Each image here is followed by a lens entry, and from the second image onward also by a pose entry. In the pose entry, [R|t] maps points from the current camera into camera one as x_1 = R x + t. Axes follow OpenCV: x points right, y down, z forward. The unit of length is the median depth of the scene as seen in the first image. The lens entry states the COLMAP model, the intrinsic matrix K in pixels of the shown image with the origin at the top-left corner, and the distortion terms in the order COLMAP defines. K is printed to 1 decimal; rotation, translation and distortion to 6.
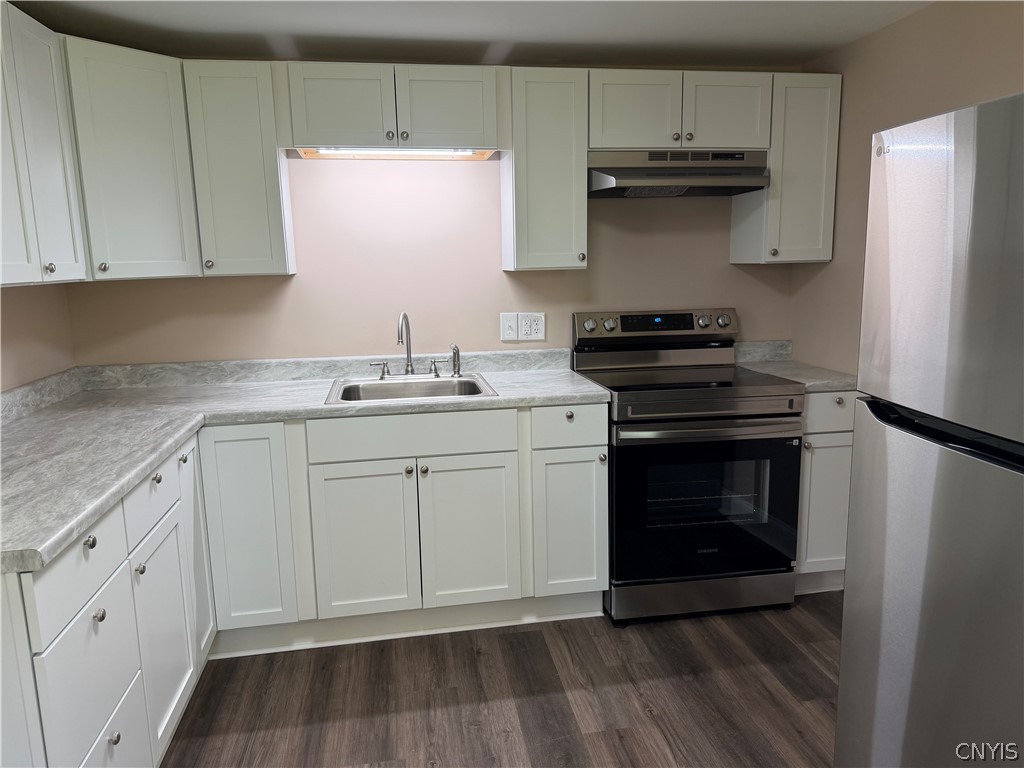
lens RADIAL K [[730.4, 0, 512.0], [0, 730.4, 384.0], [0, 0, 1]] dist [0.132293, -0.210239]
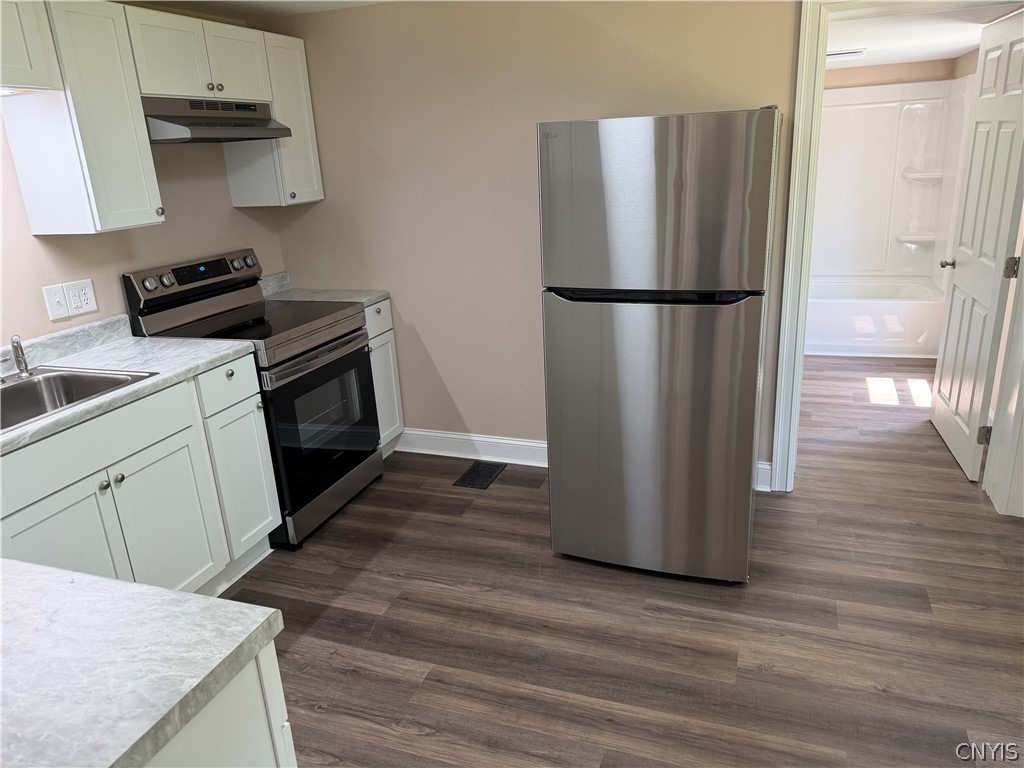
lens RADIAL K [[722.2, 0, 515.8], [0, 722.2, 380.1], [0, 0, 1]] dist [0.088003, -0.103315]
pose [[0.492604, -0.274775, 0.825736, -0.520116], [0.191079, 0.959841, 0.205410, -0.073981], [-0.849017, 0.056595, 0.525325, 0.137275]]
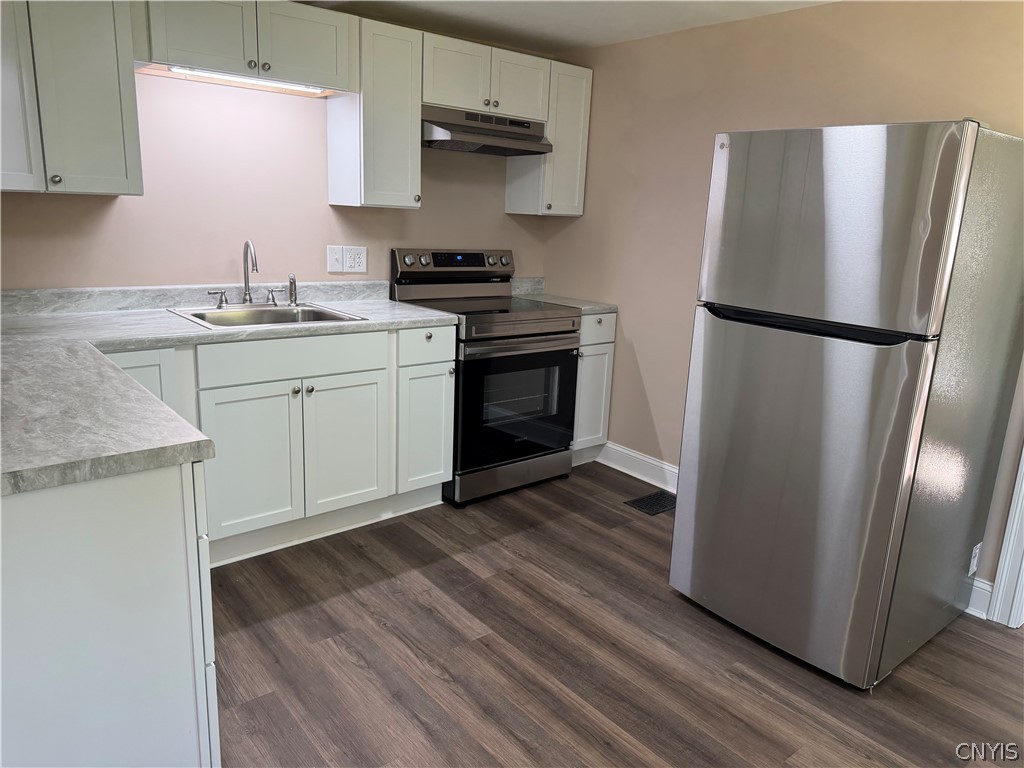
lens RADIAL K [[720.2, 0, 522.3], [0, 720.2, 378.4], [0, 0, 1]] dist [0.170937, -0.275632]
pose [[0.860837, -0.058735, 0.505479, -0.359118], [0.026244, 0.997119, 0.071168, 0.030086], [-0.508203, -0.047998, 0.859899, -0.074367]]
